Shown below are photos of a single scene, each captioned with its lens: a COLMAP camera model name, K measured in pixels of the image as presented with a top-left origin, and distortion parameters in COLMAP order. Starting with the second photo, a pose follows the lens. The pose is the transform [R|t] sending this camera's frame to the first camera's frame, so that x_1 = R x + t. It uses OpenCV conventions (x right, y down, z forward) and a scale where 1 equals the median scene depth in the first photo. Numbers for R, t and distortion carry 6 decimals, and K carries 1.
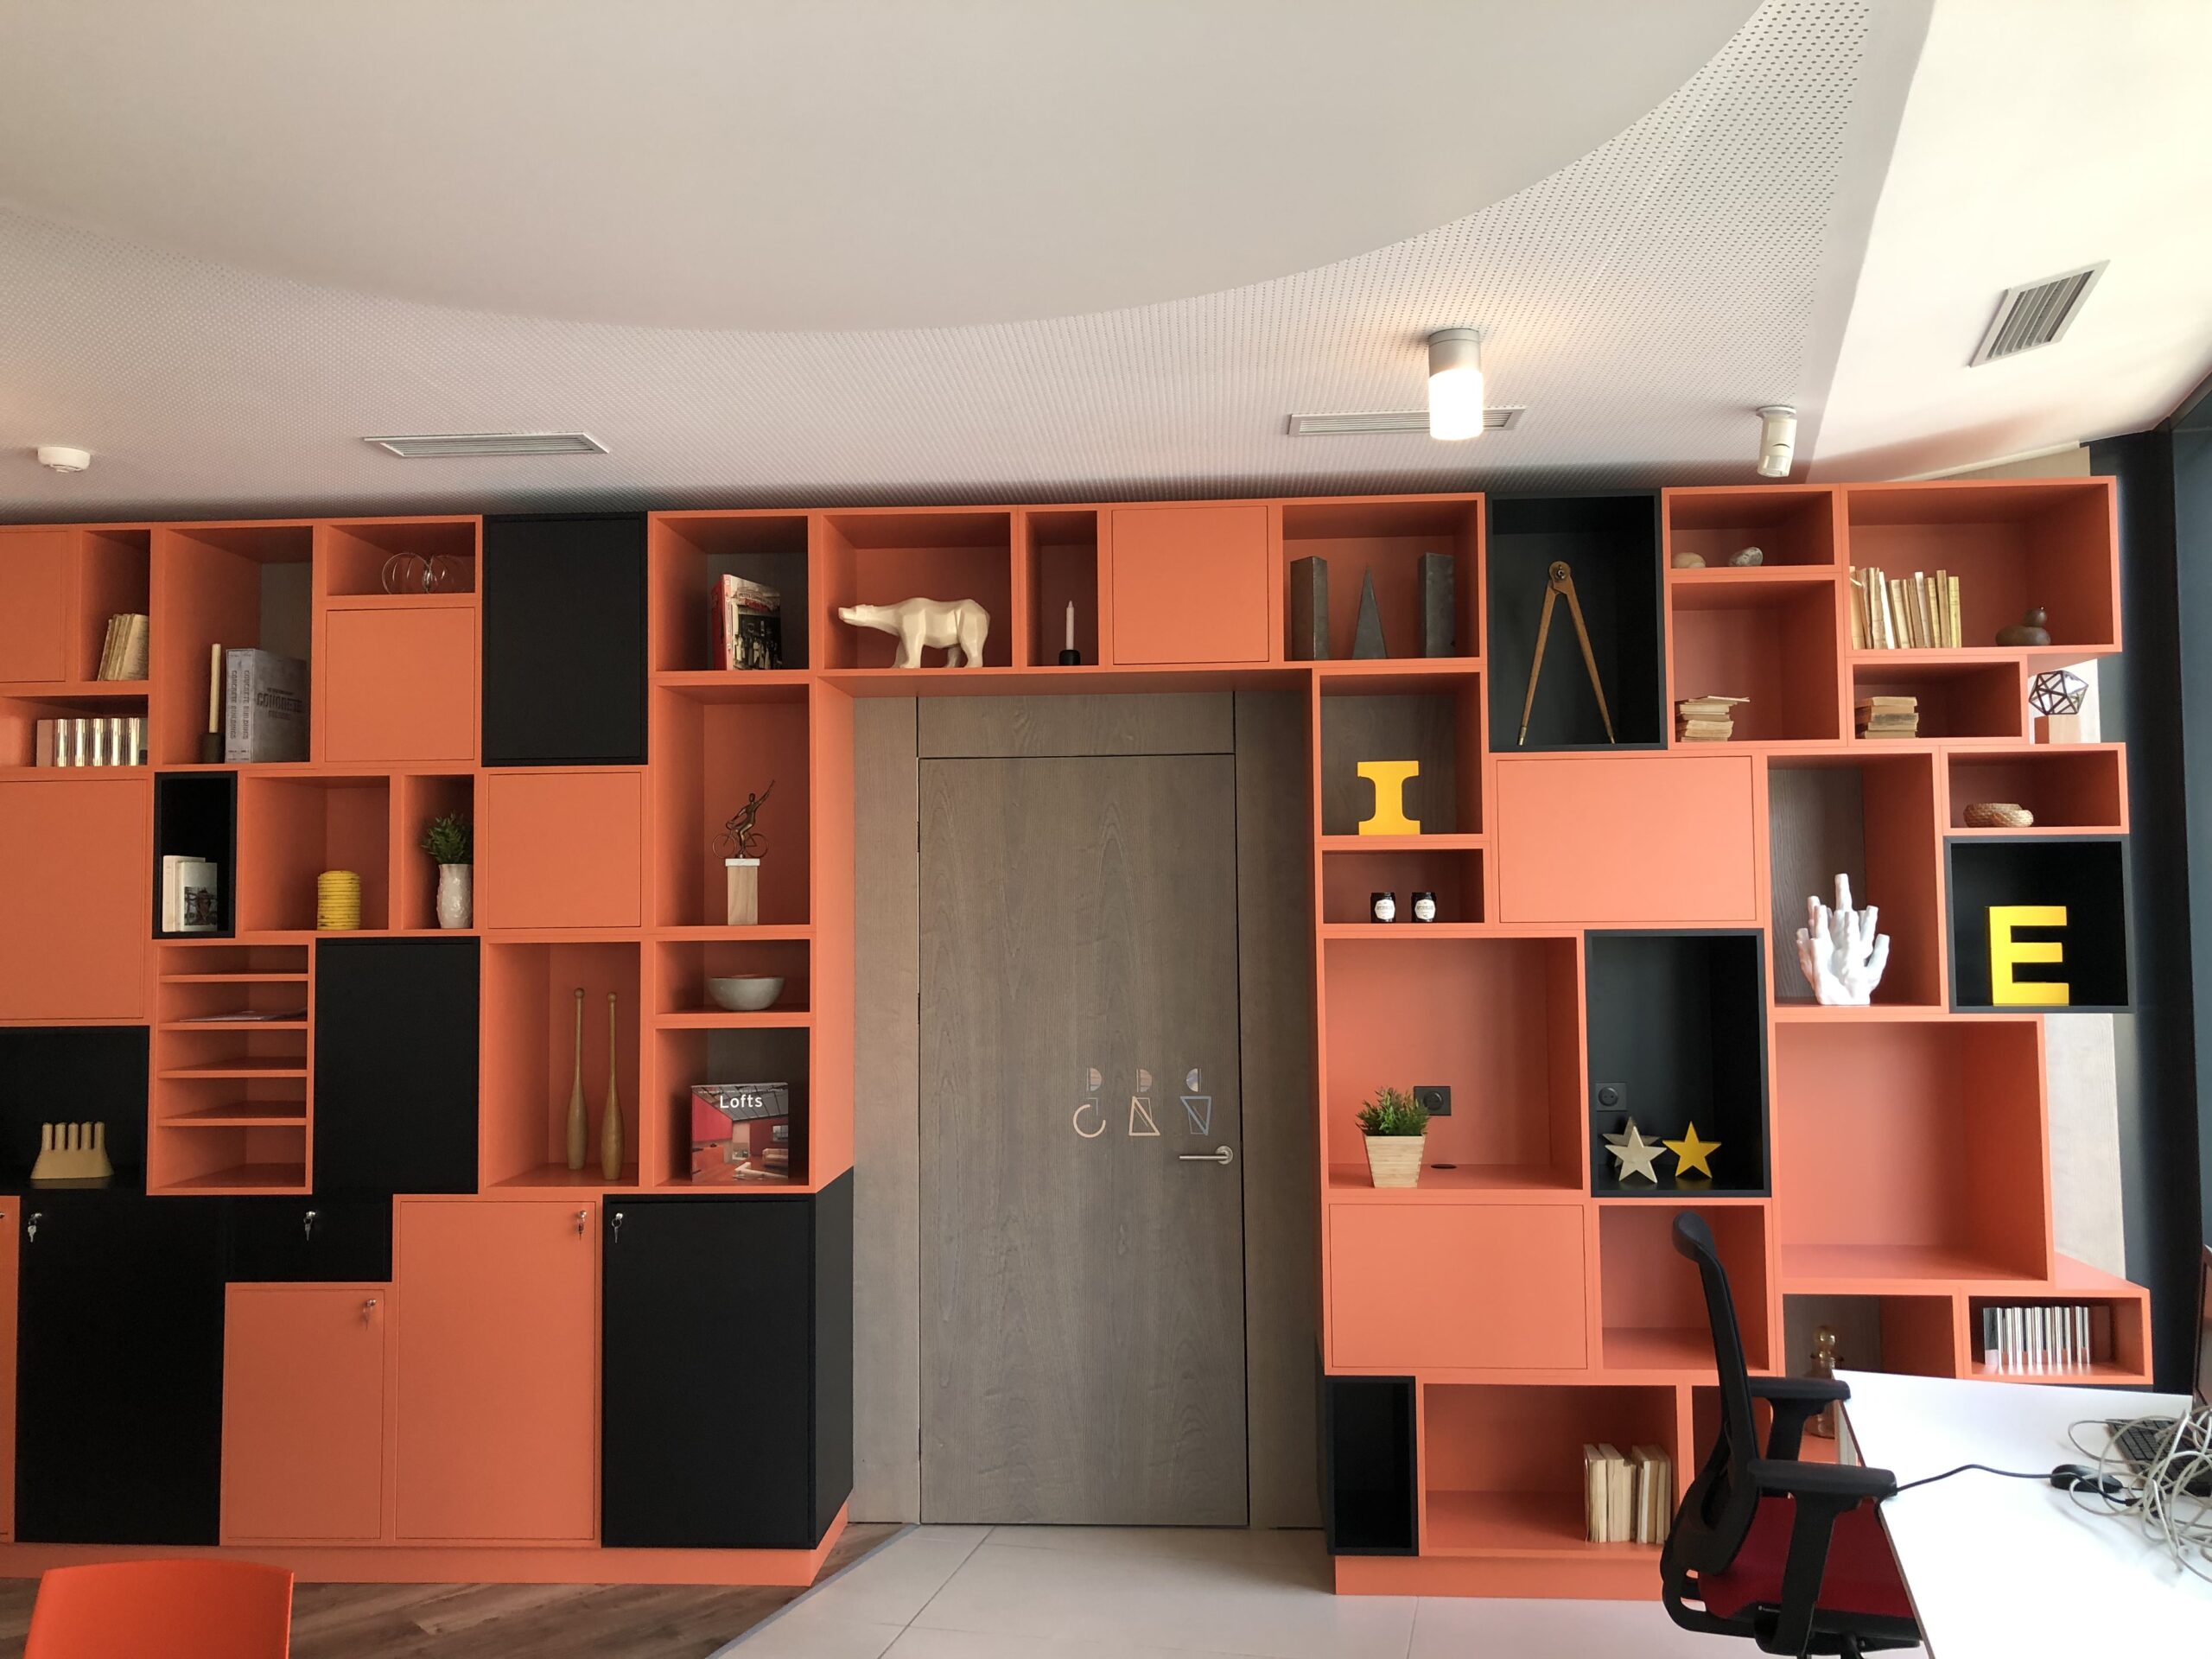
lens RADIAL K [[1807.4, 0, 1076.7], [0, 1807.4, 807.8], [0, 0, 1]] dist [0.070632, -0.079680]
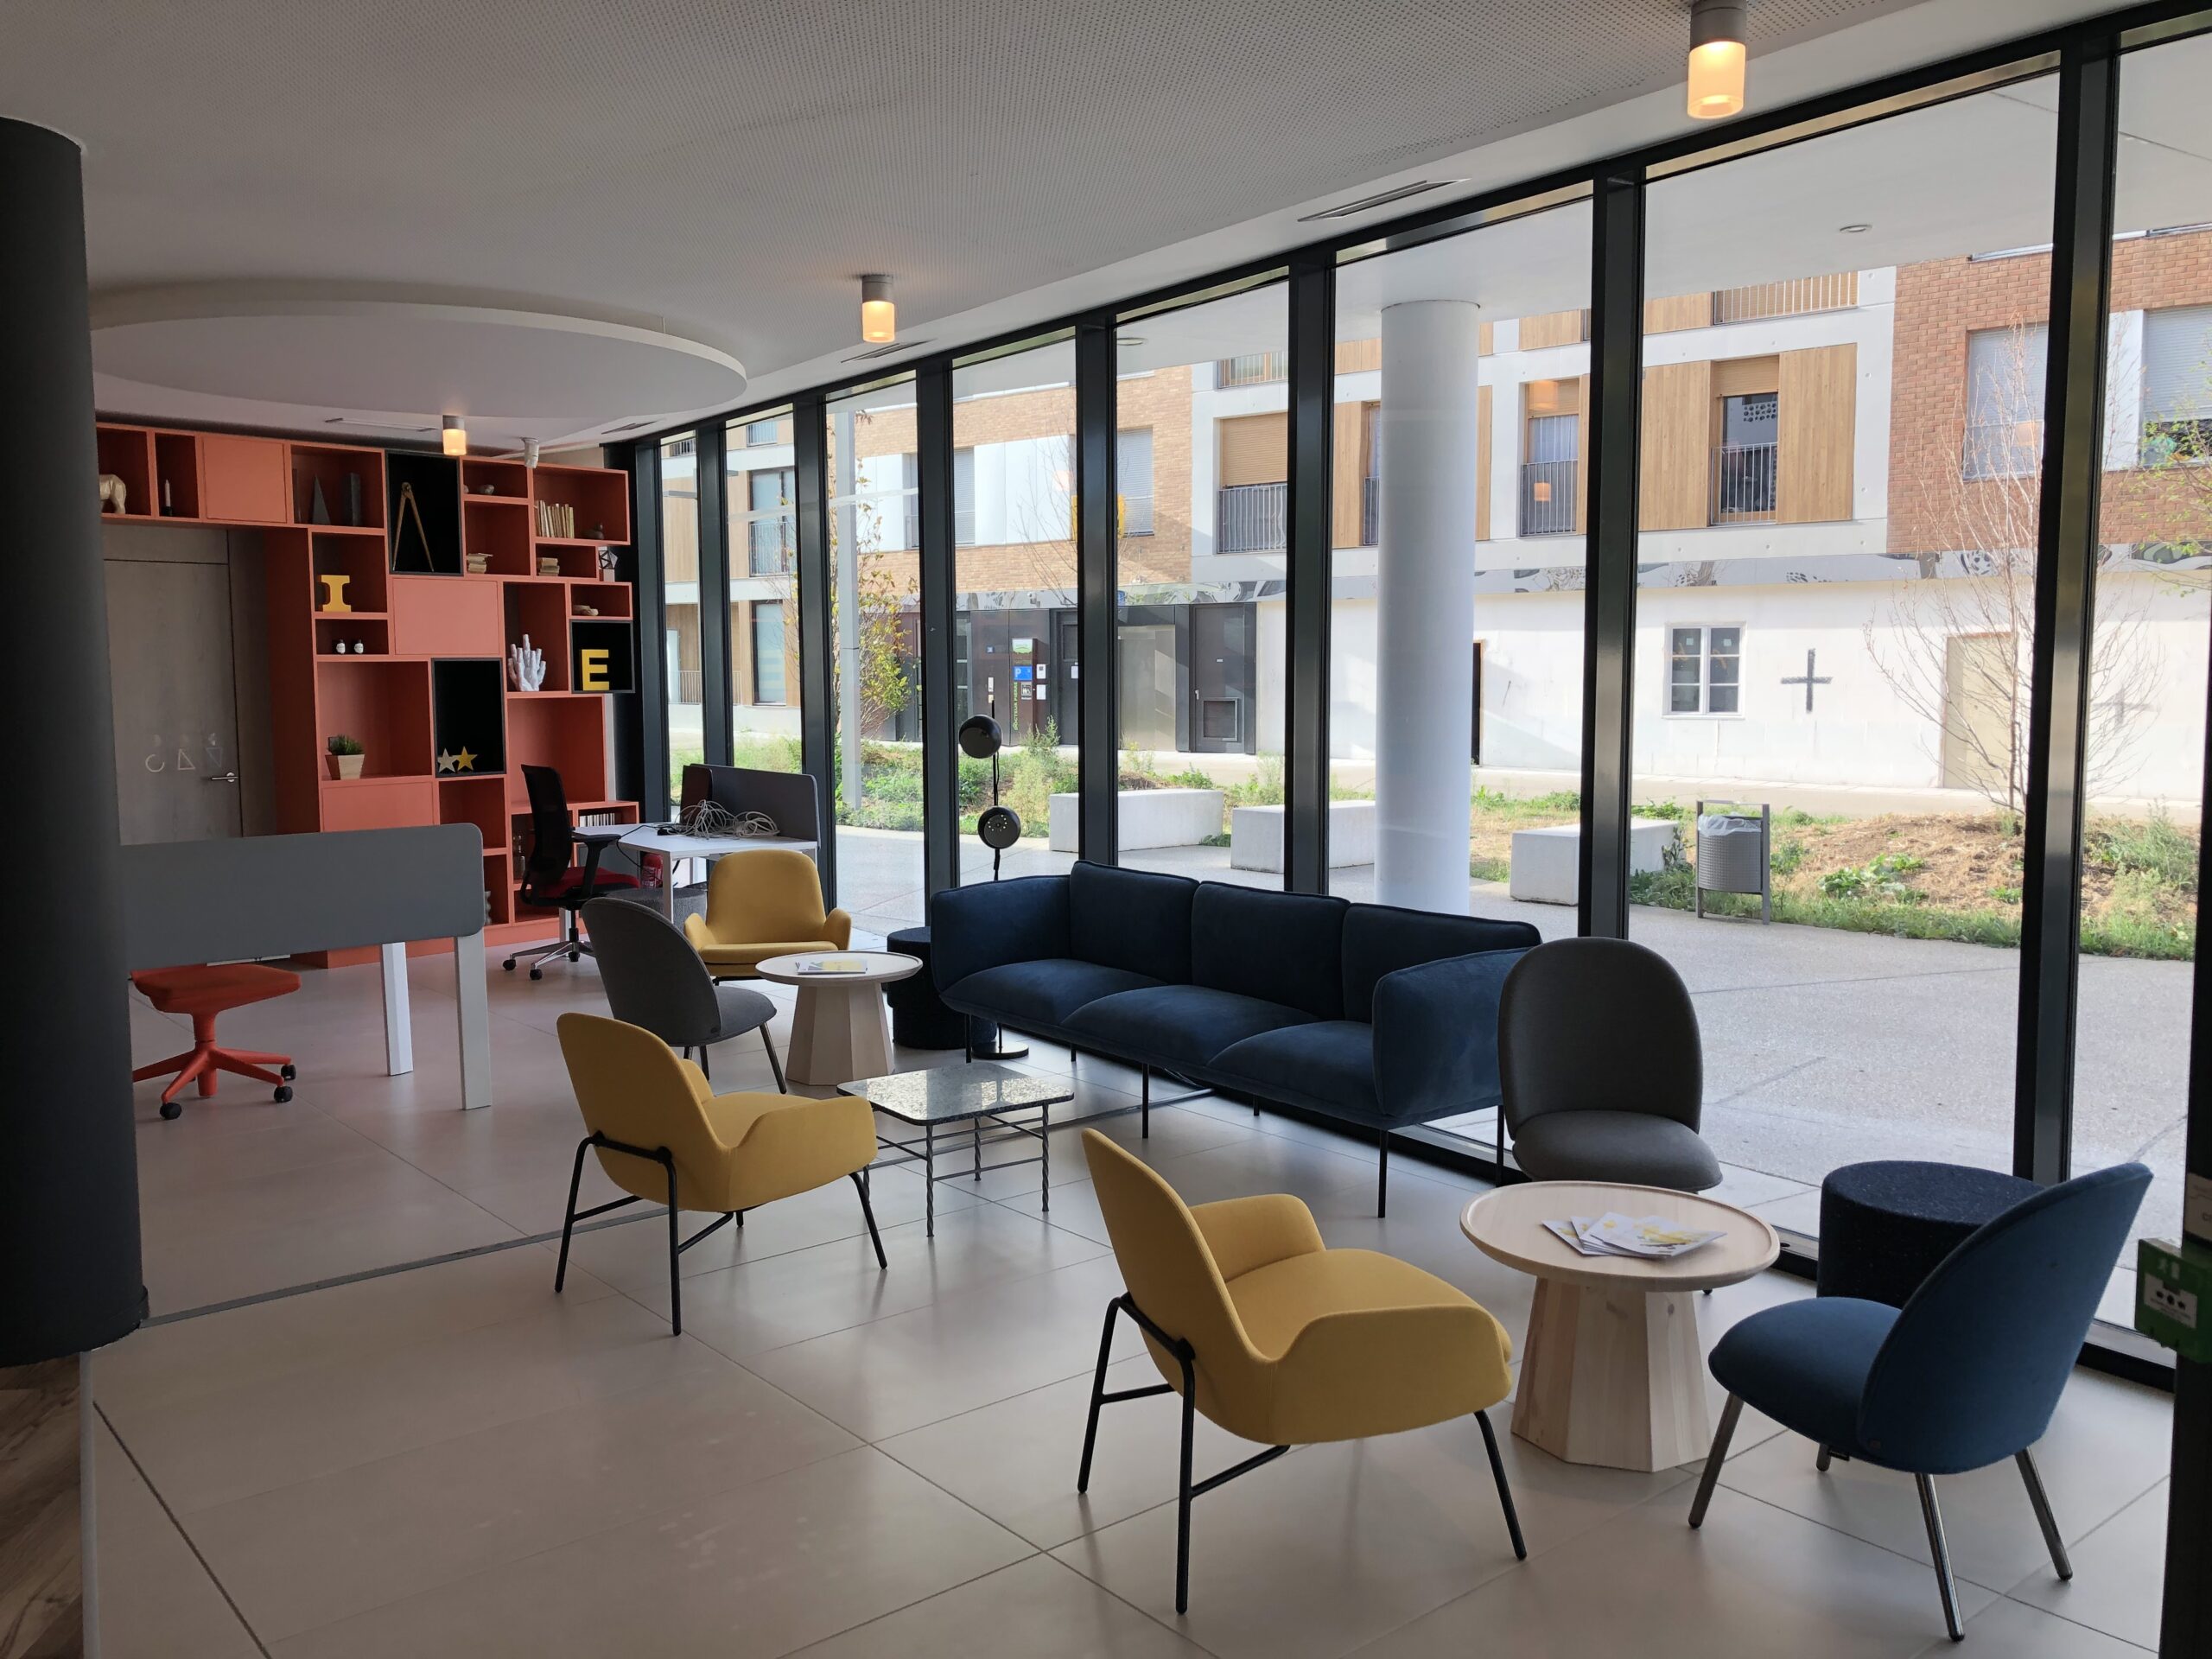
lens RADIAL K [[1807.4, 0, 1076.7], [0, 1807.4, 807.8], [0, 0, 1]] dist [0.070632, -0.079680]
pose [[0.611713, -0.058328, 0.788927, -0.978823], [-0.037549, 0.994013, 0.102604, -0.007729], [-0.790188, -0.092388, 0.605860, -0.953373]]
